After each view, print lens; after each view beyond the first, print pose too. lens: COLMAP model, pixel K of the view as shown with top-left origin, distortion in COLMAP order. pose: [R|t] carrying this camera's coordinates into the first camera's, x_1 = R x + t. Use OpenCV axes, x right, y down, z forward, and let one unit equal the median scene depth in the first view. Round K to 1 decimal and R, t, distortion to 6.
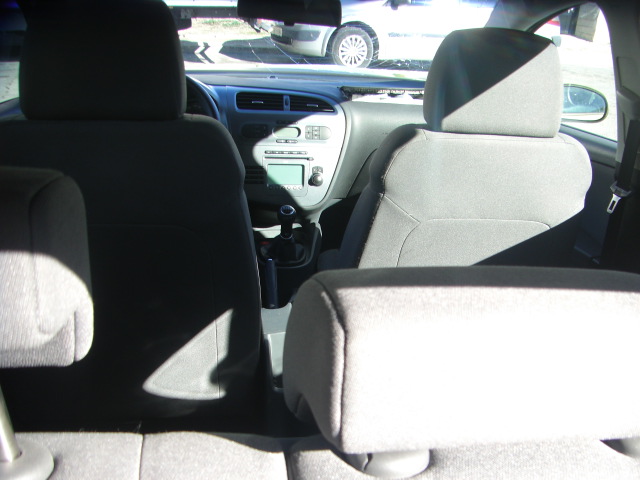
lens RADIAL K [[740.3, 0, 319.4], [0, 740.3, 242.0], [0, 0, 1]] dist [-0.177082, 0.000000]
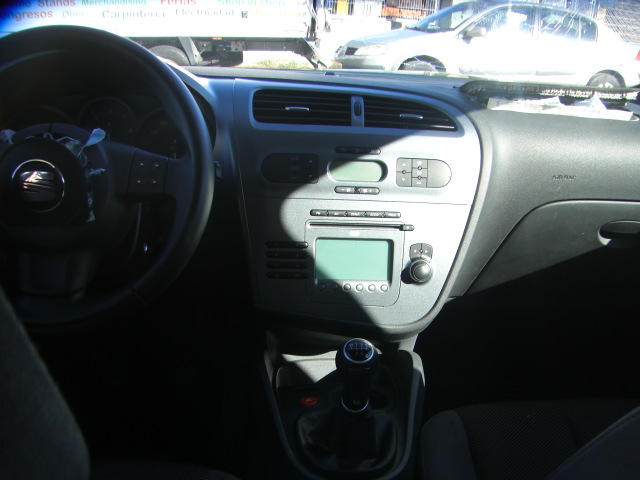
lens RADIAL K [[740.3, 0, 322.5], [0, 740.3, 241.8], [0, 0, 1]] dist [-0.177082, 0.000000]
pose [[0.997242, 0.013703, -0.072939, -0.031194], [-0.018224, 0.997930, -0.061681, -0.073176], [0.071943, 0.062841, 0.995427, 0.523778]]
